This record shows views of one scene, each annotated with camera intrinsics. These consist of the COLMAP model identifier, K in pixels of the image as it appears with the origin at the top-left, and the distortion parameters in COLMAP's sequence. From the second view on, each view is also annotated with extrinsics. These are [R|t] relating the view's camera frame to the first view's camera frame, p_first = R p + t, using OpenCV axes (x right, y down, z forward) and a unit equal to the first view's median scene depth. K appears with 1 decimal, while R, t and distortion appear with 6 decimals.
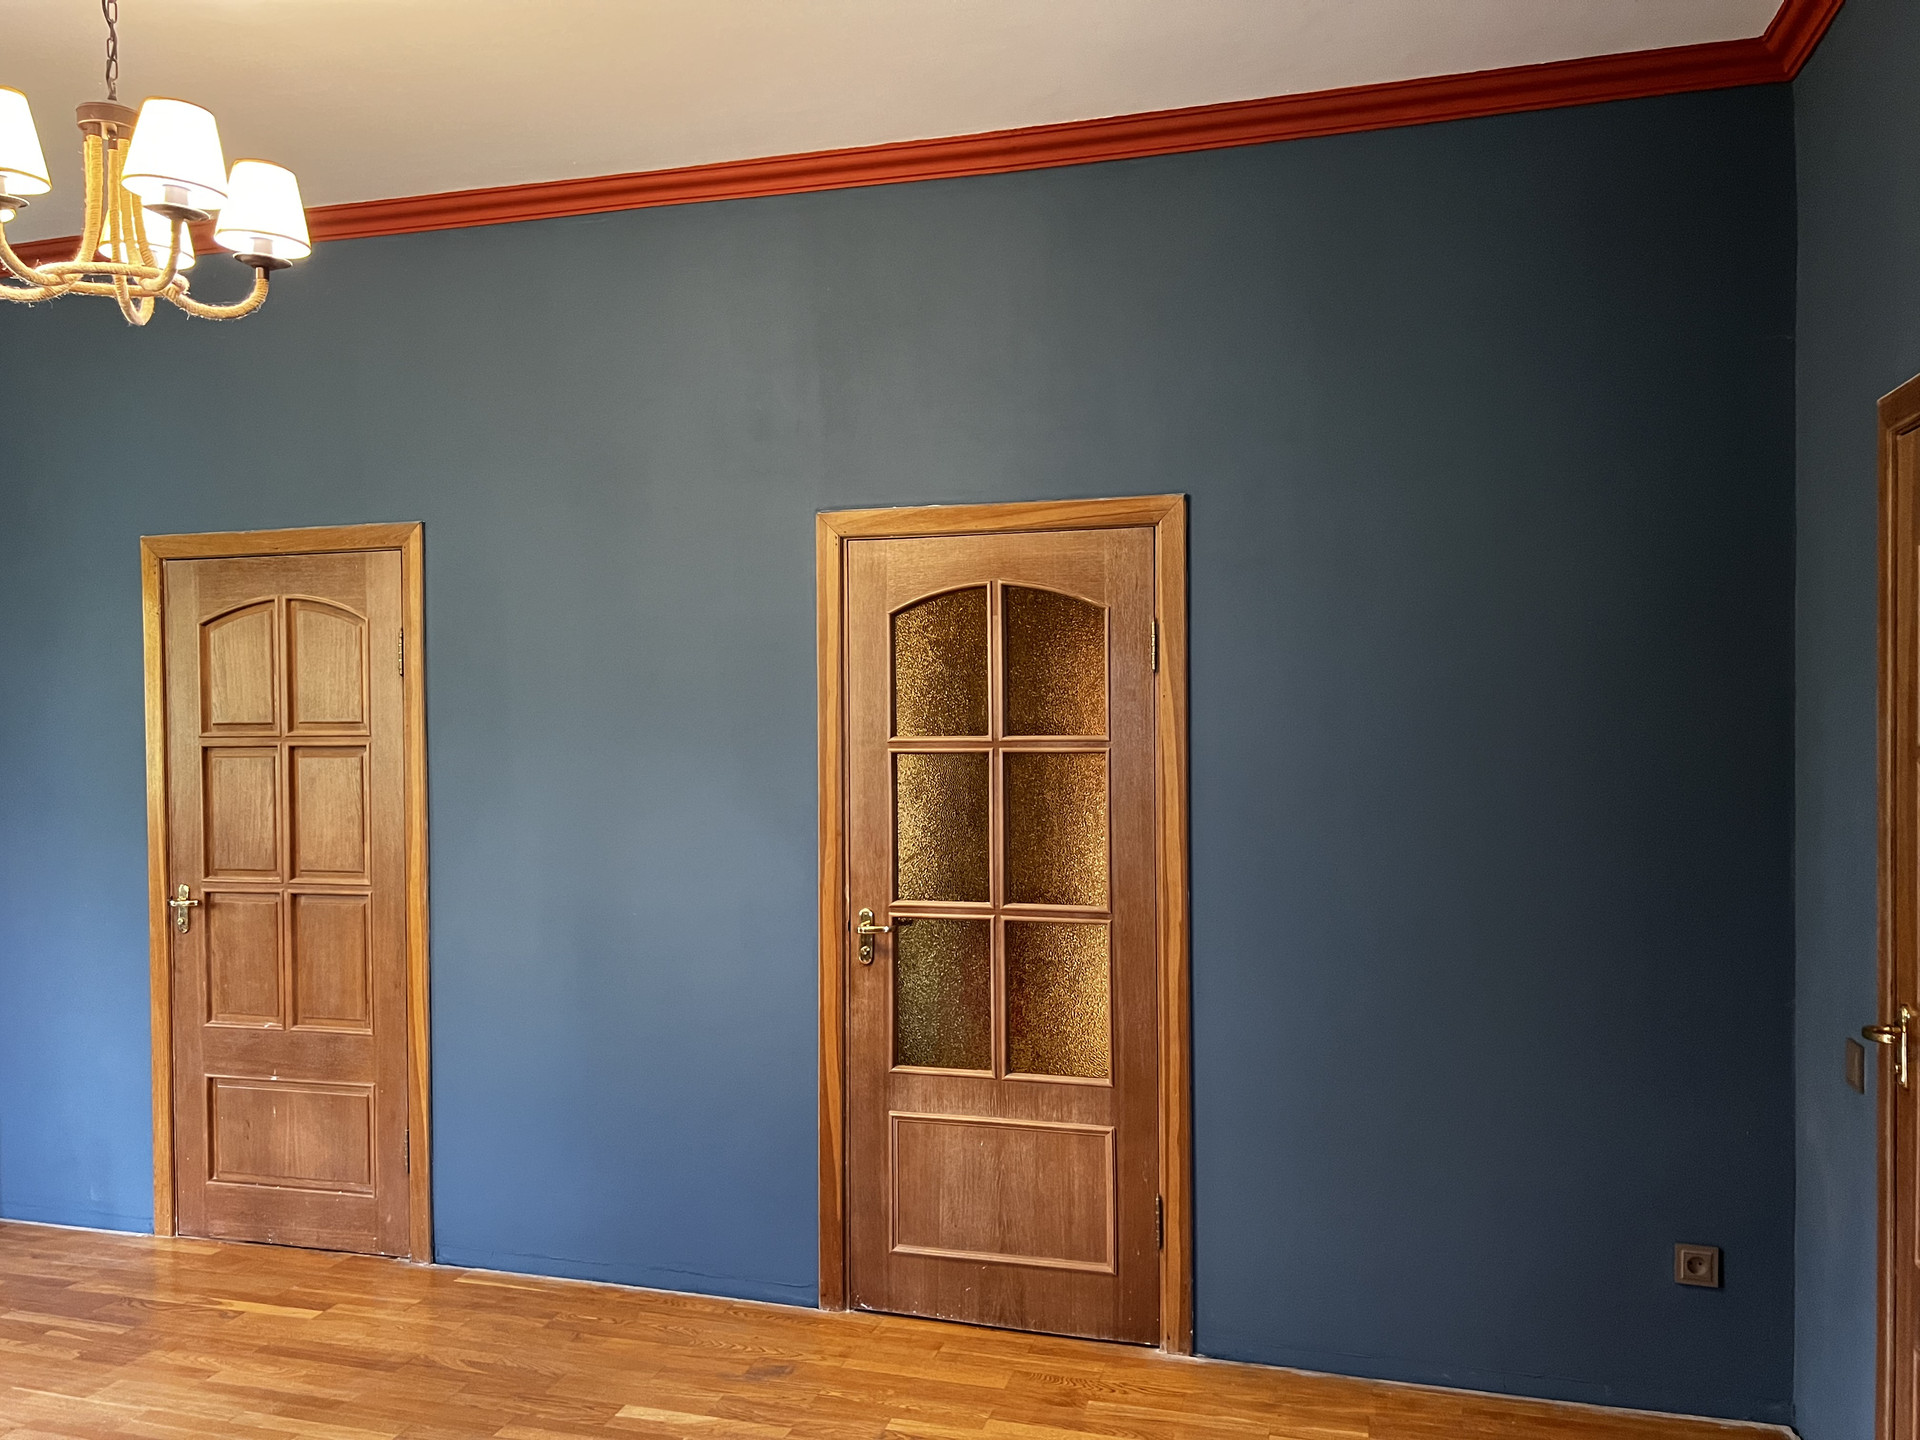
lens RADIAL K [[1434.9, 0, 955.1], [0, 1434.9, 725.4], [0, 0, 1]] dist [0.075246, -0.082516]
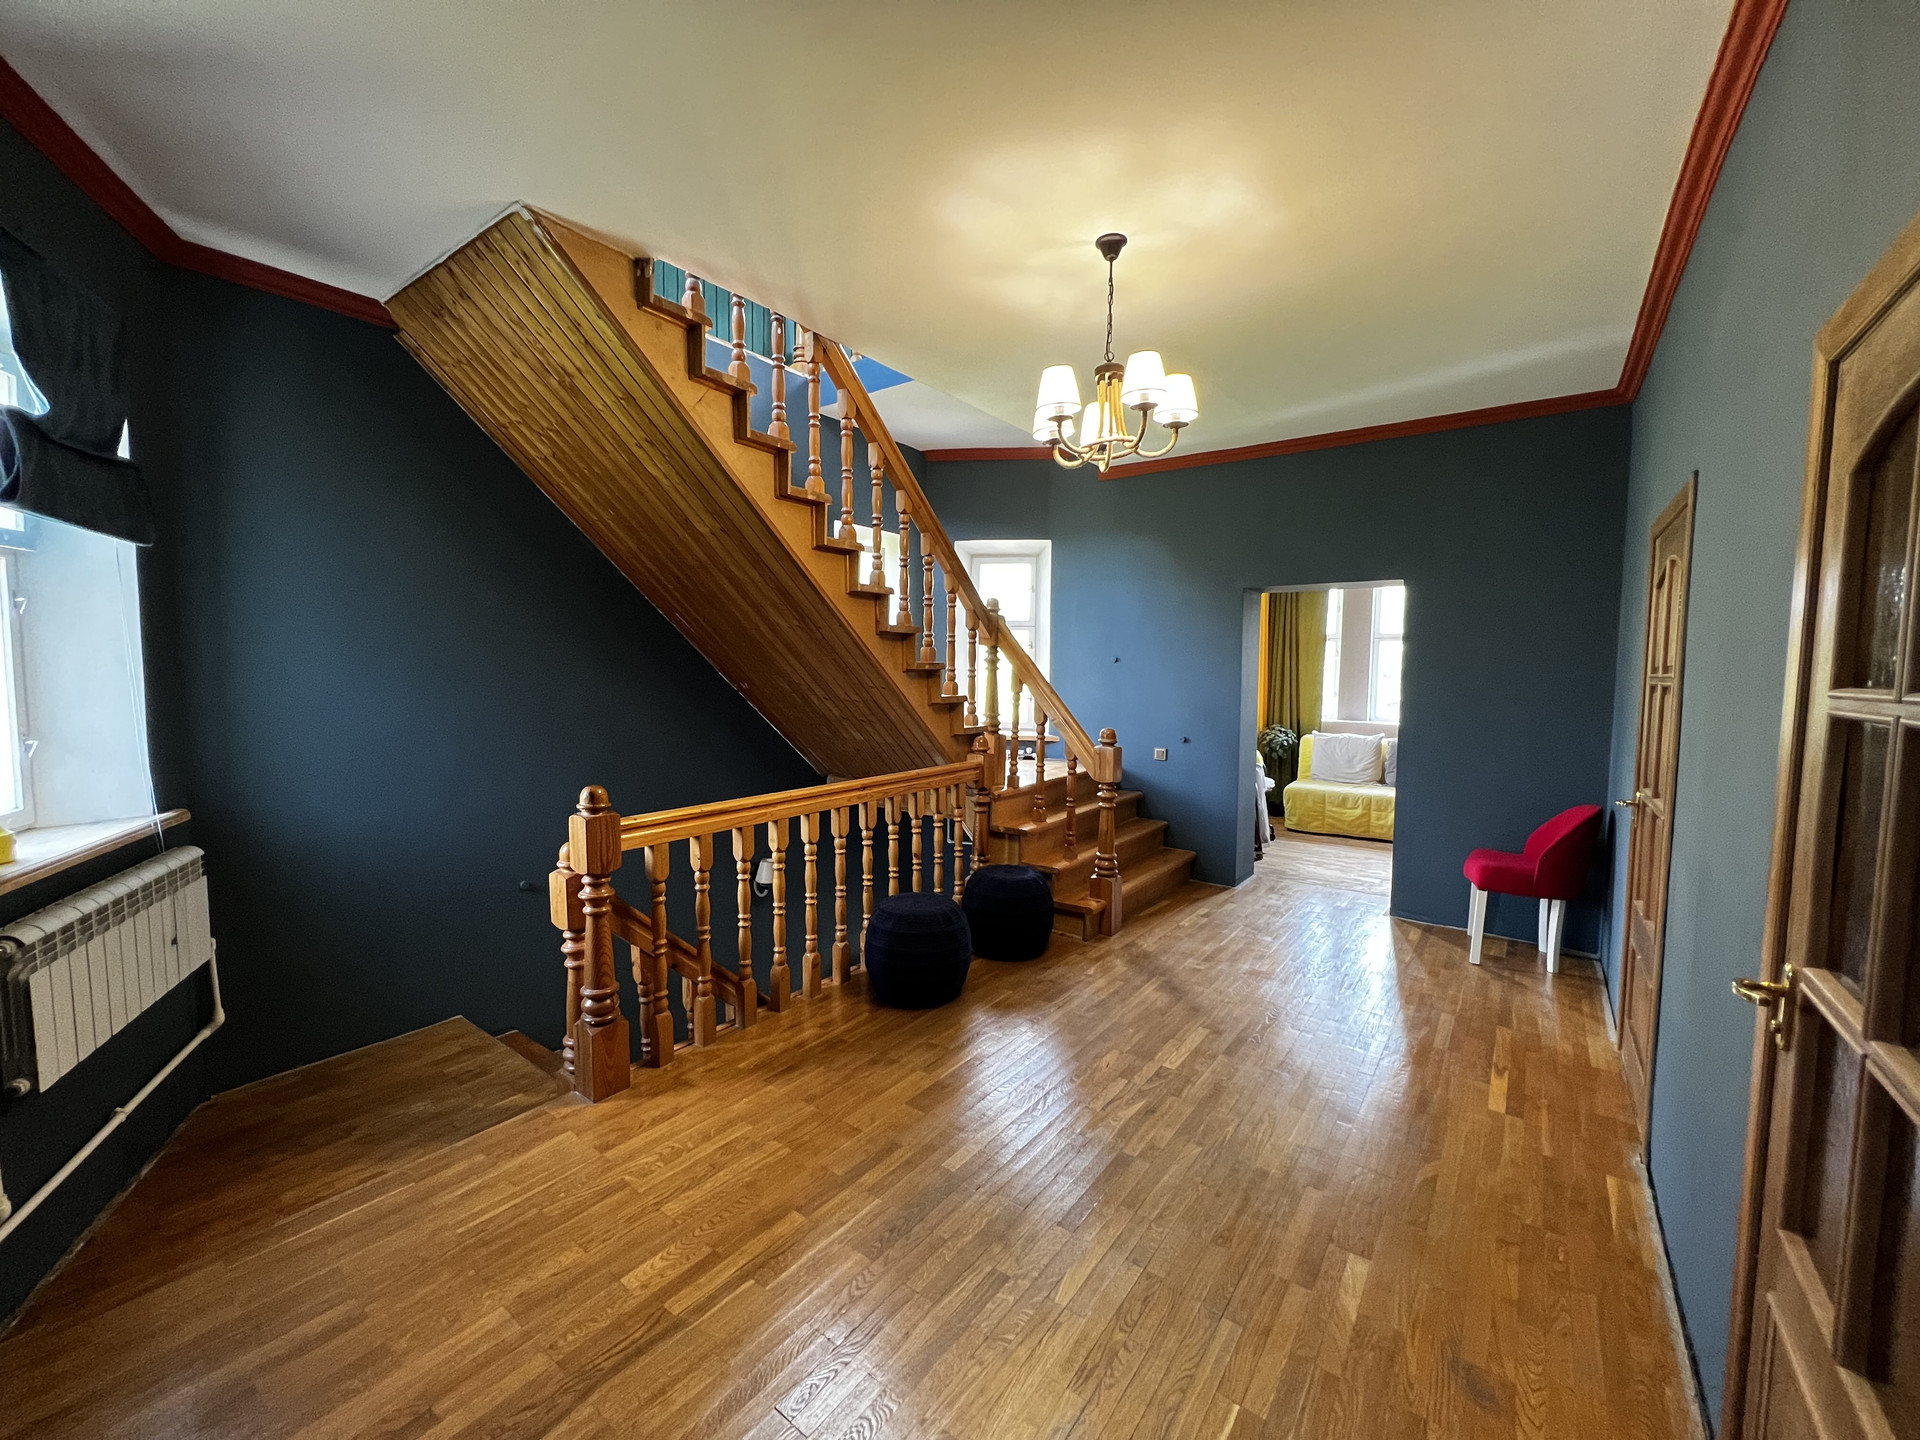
lens RADIAL K [[767.8, 0, 960.0], [0, 767.8, 720.0], [0, 0, 1]] dist [0.000616, 0.000019]
pose [[-0.338907, 0.069692, -0.938235, 0.321566], [-0.016989, 0.996637, 0.080167, 0.000102], [0.940666, 0.043109, -0.336583, 0.674112]]
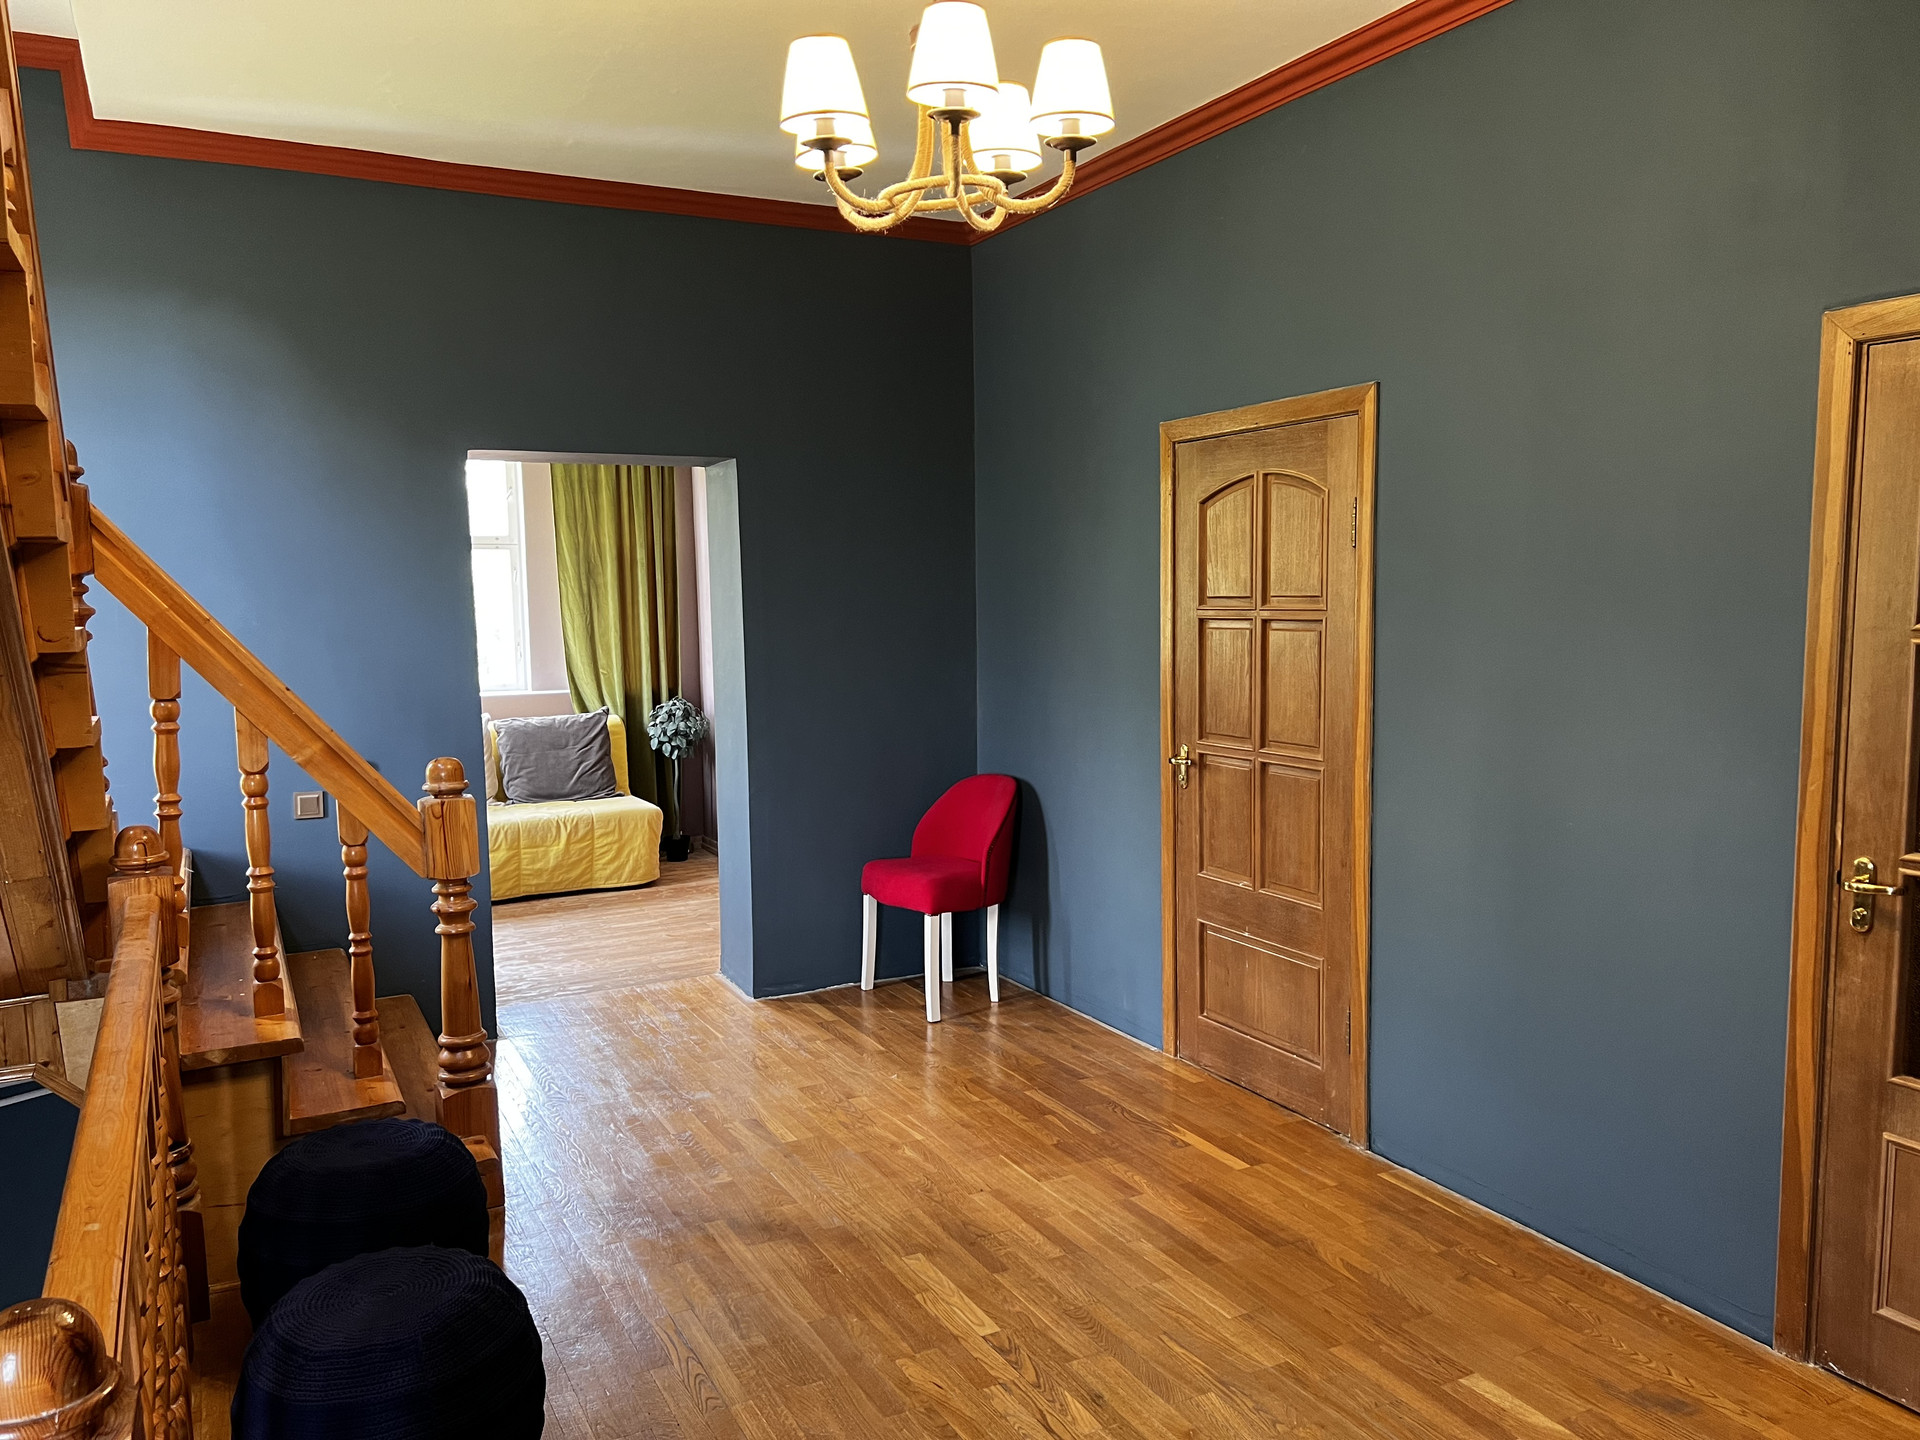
lens RADIAL K [[1434.9, 0, 955.1], [0, 1434.9, 725.4], [0, 0, 1]] dist [0.075246, -0.082516]
pose [[0.705005, 0.068837, -0.705854, 0.115459], [0.001482, 0.995133, 0.098528, -0.012049], [0.709201, -0.070508, 0.701472, 0.135161]]
